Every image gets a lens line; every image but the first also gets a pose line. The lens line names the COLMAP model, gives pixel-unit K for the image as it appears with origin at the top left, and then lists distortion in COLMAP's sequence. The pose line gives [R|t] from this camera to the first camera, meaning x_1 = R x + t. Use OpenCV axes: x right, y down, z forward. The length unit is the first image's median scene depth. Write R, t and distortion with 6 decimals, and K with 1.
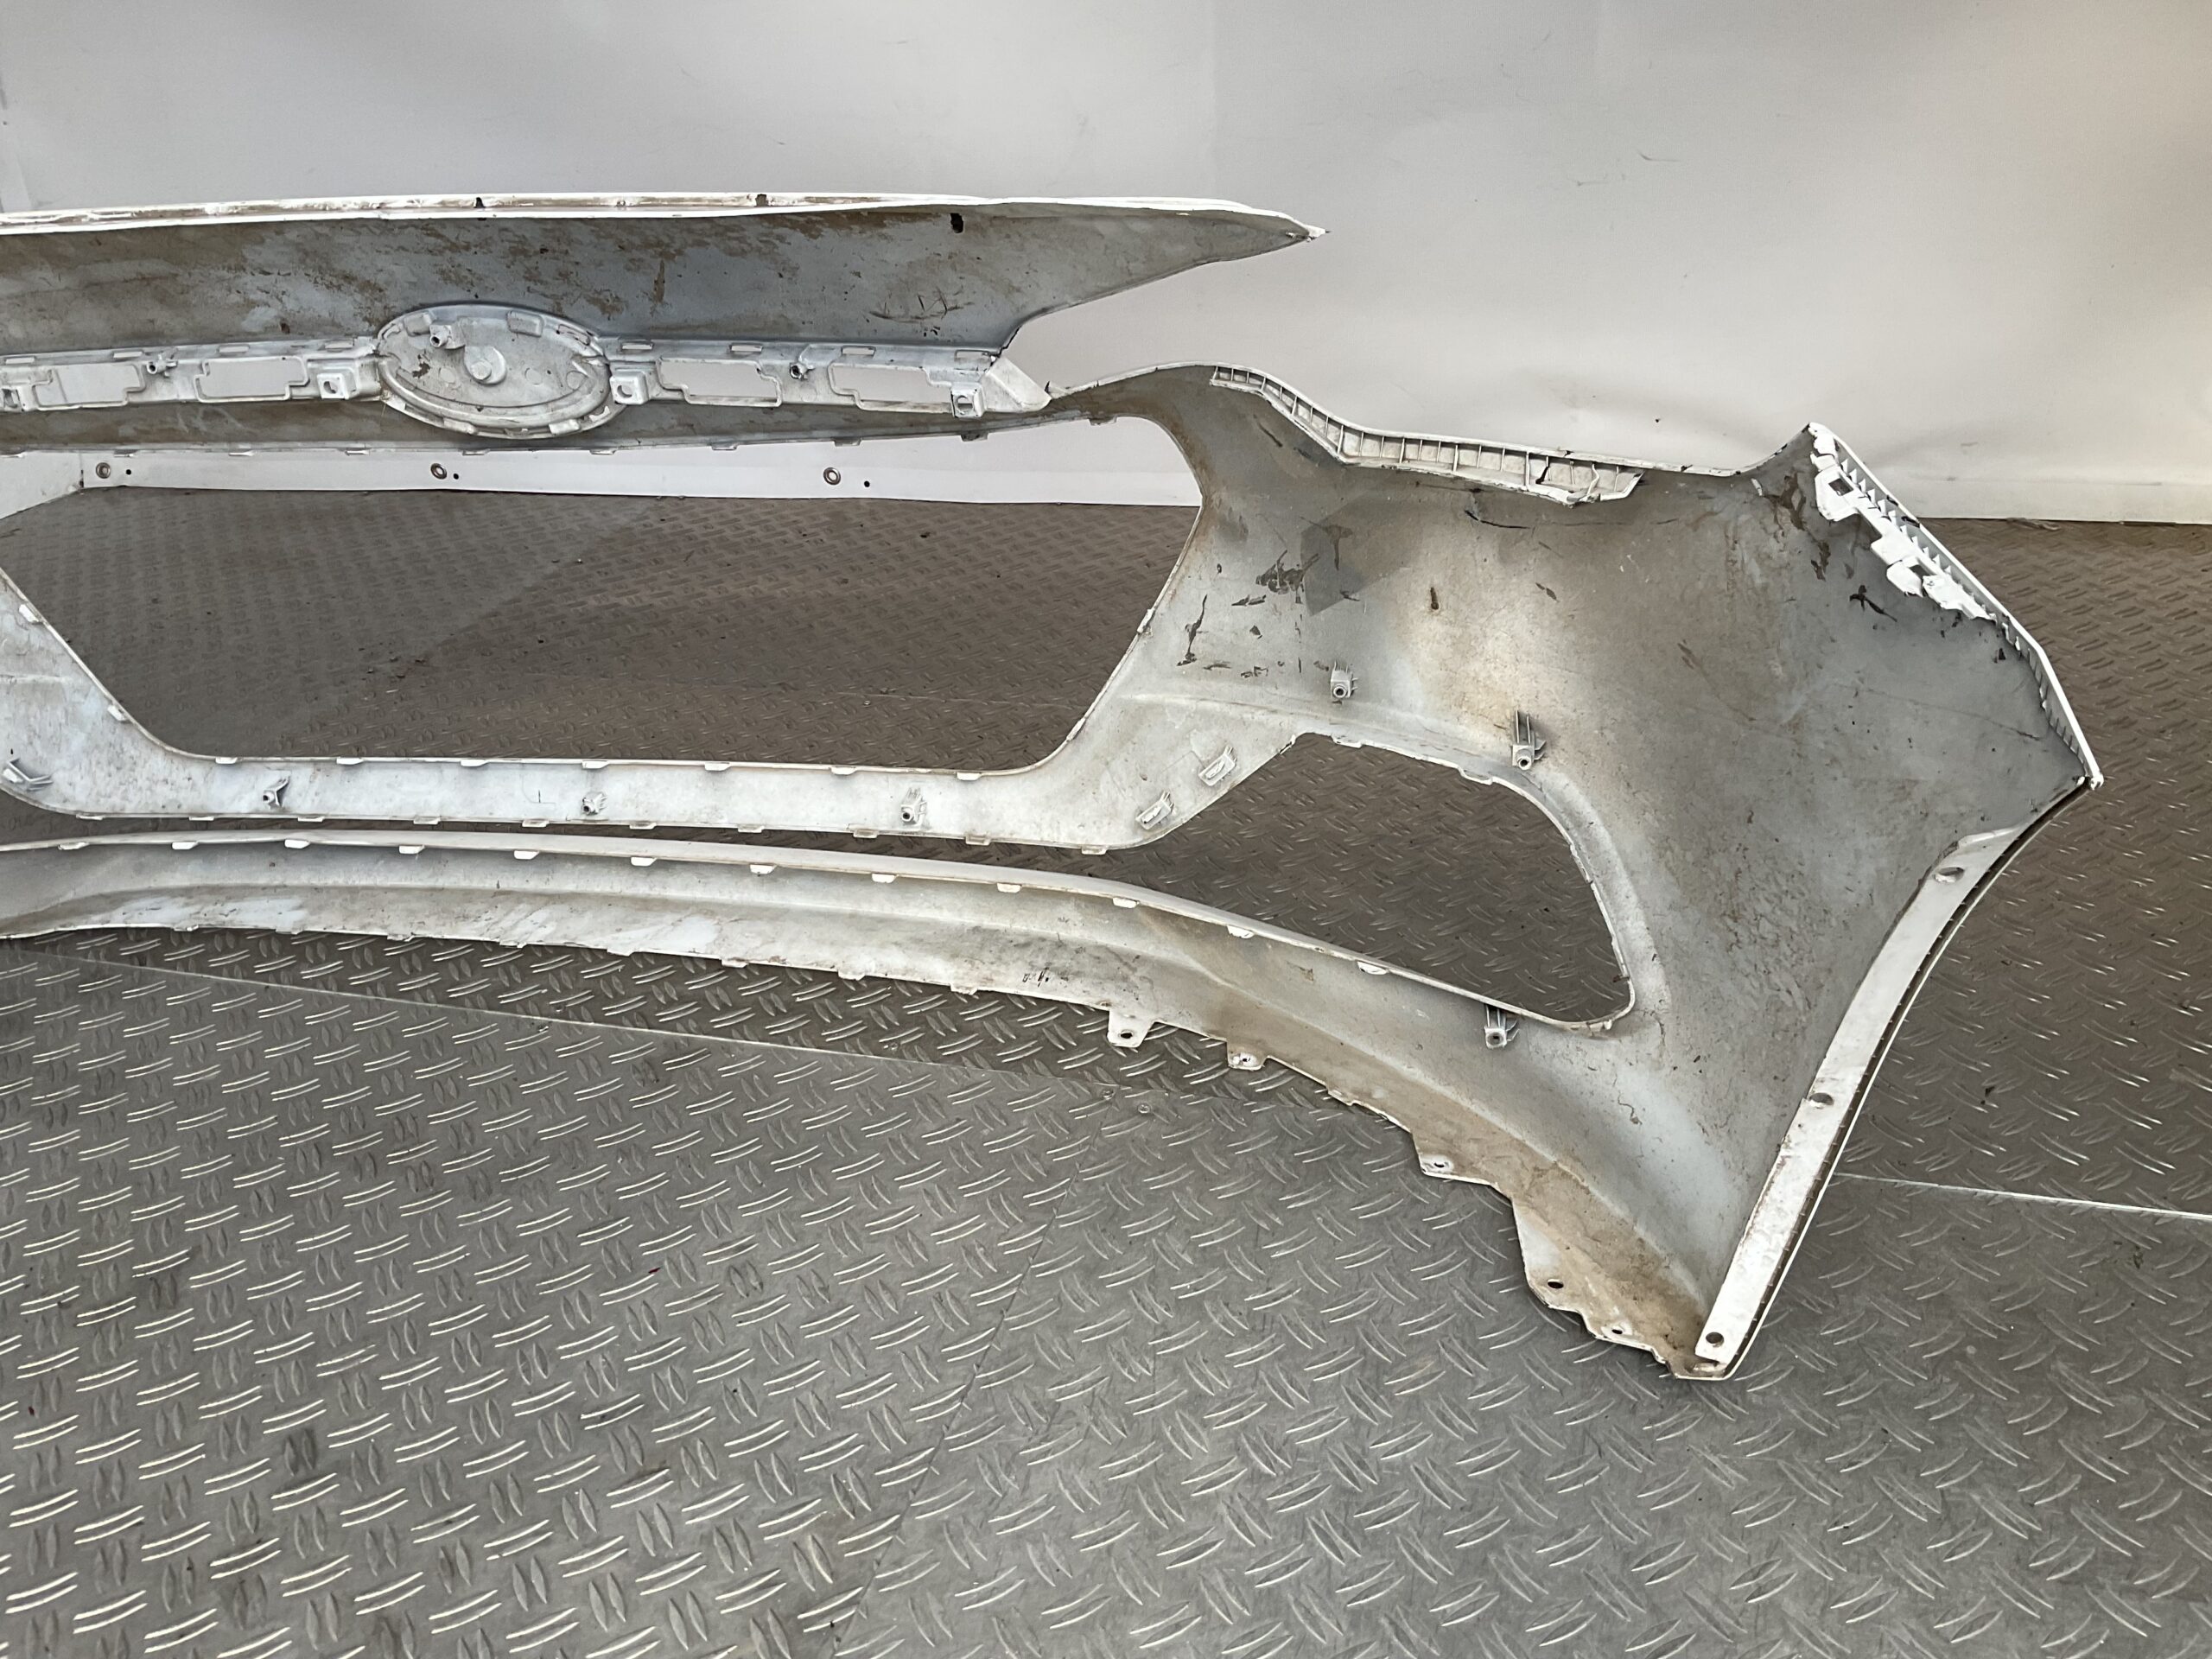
lens RADIAL K [[1867.0, 0, 1106.0], [0, 1867.0, 829.5], [0, 0, 1]] dist [-0.065458, -0.009734]
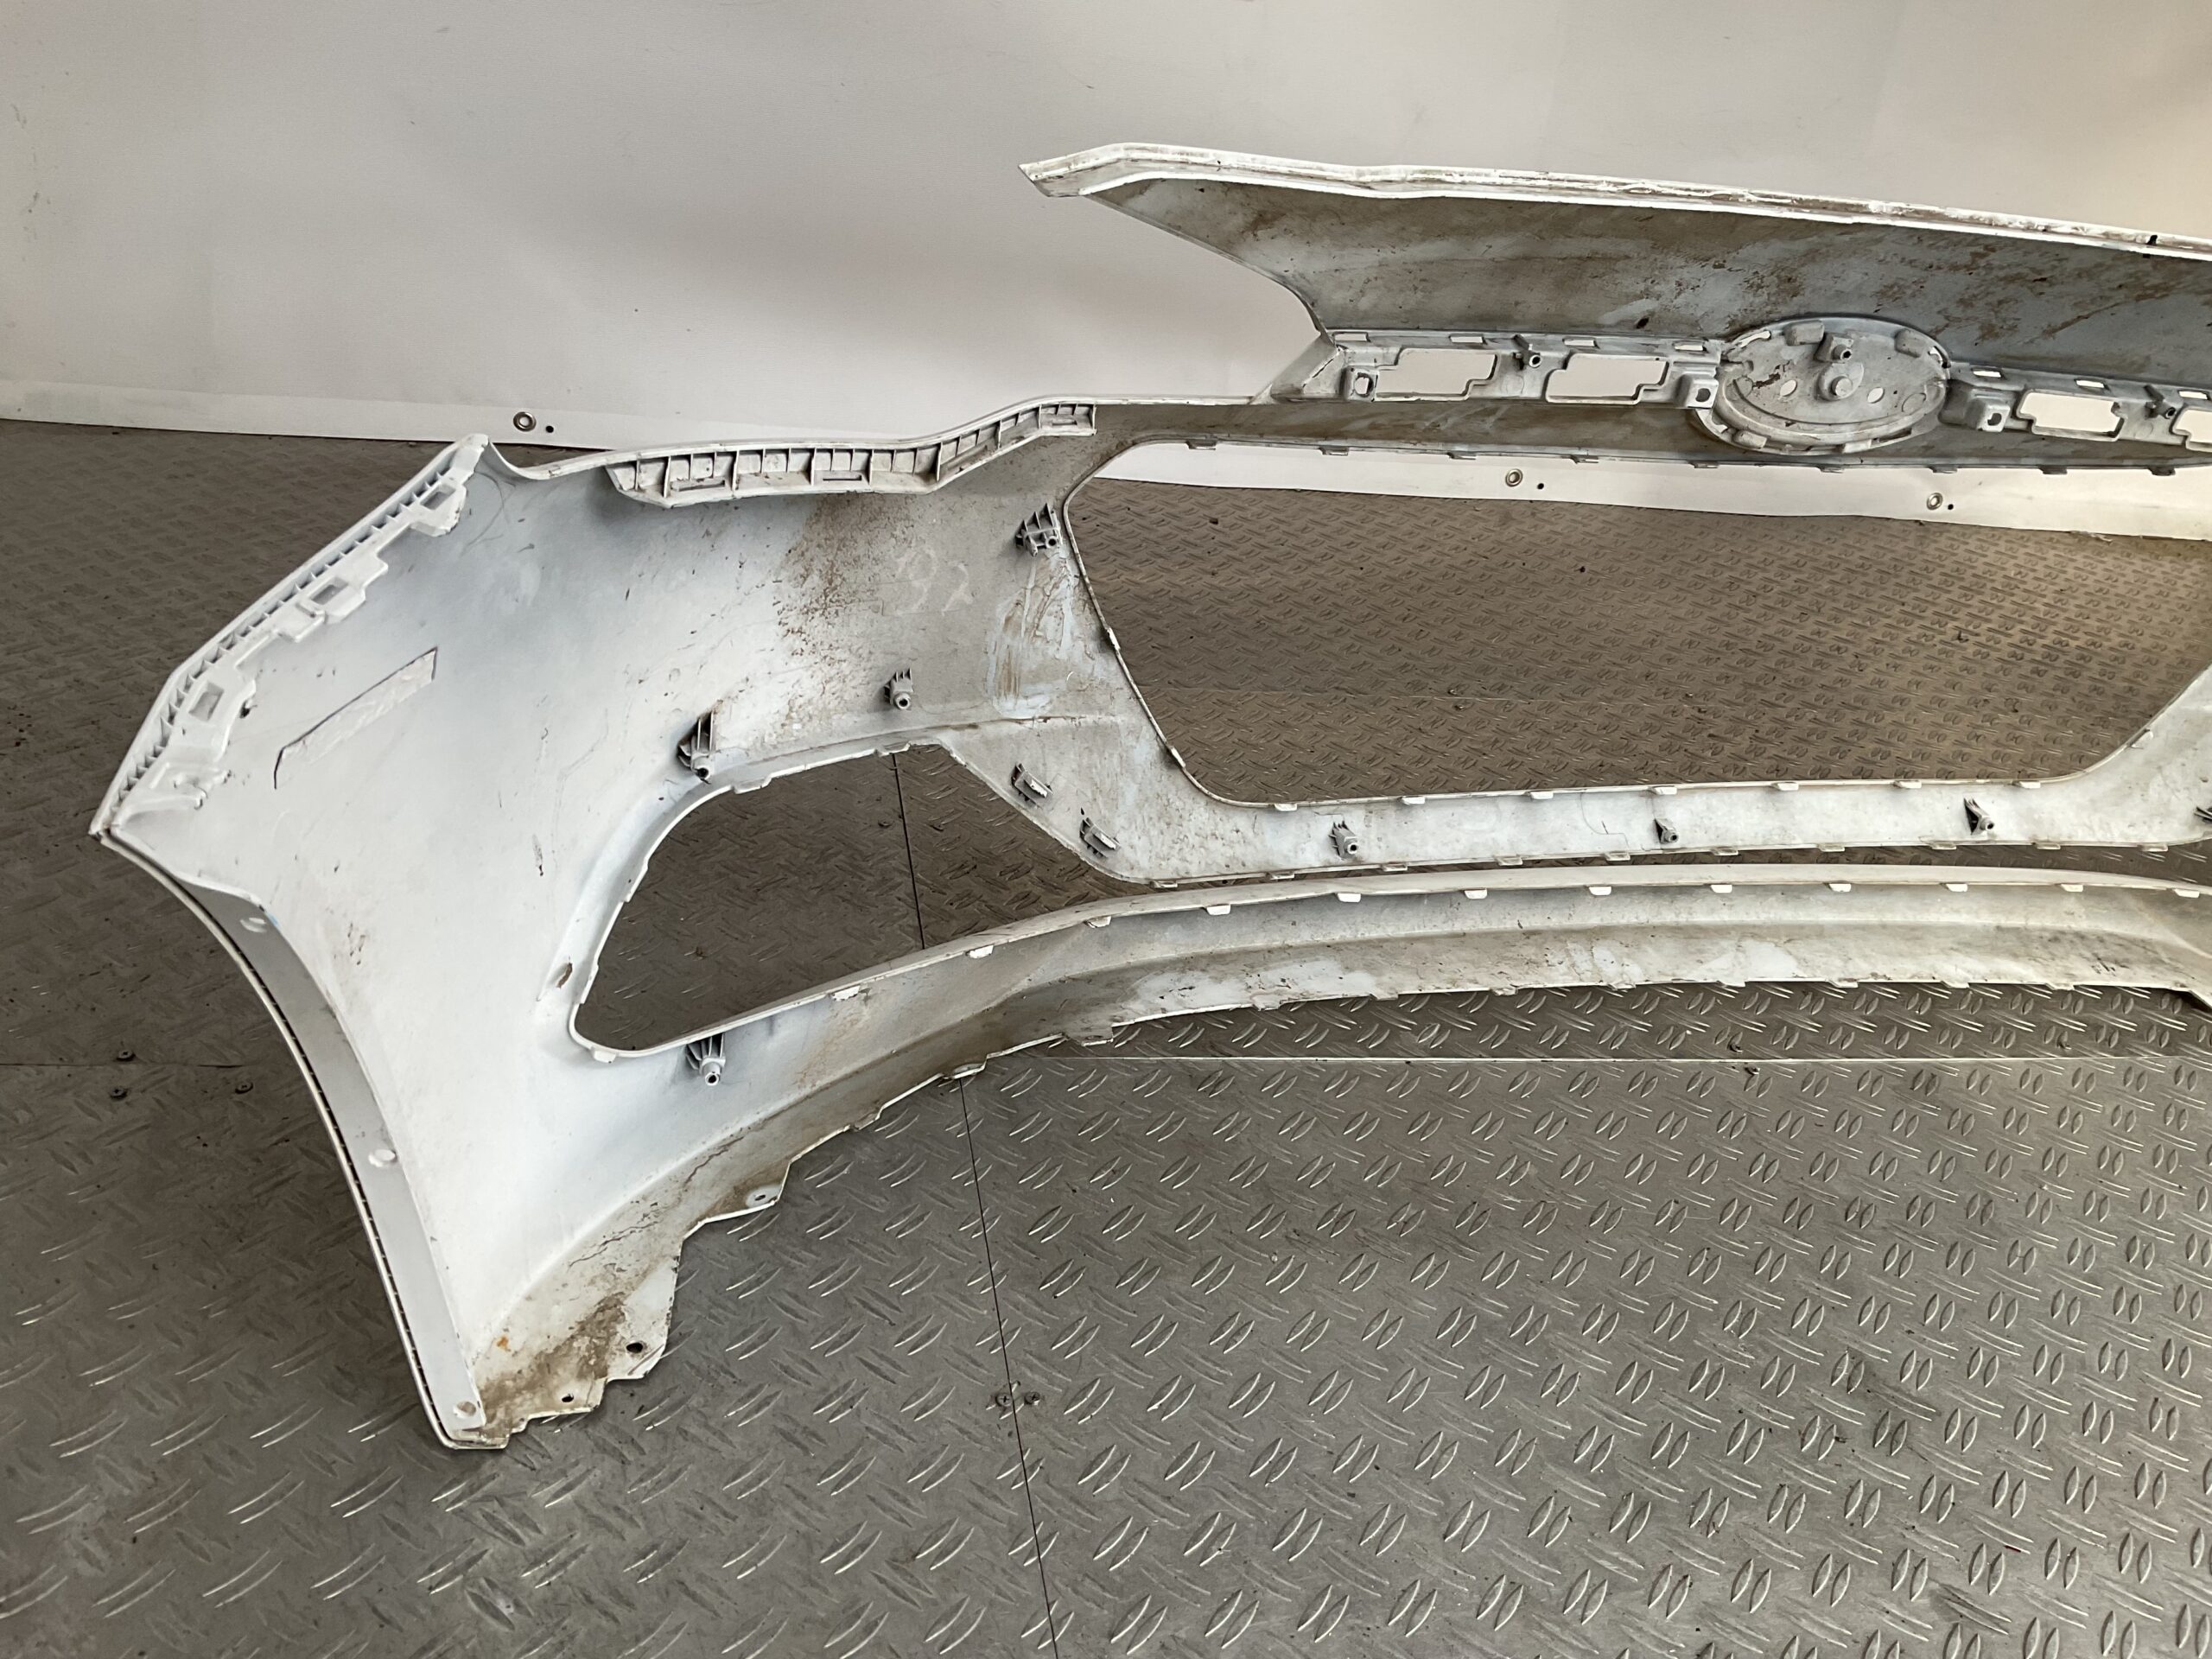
lens RADIAL K [[1870.8, 0, 1106.0], [0, 1870.8, 829.5], [0, 0, 1]] dist [-0.087223, -0.006886]
pose [[0.922664, -0.060697, 0.380798, -0.909785], [0.050896, 0.998063, 0.035766, -0.064077], [-0.382232, -0.013619, 0.923966, 0.232537]]
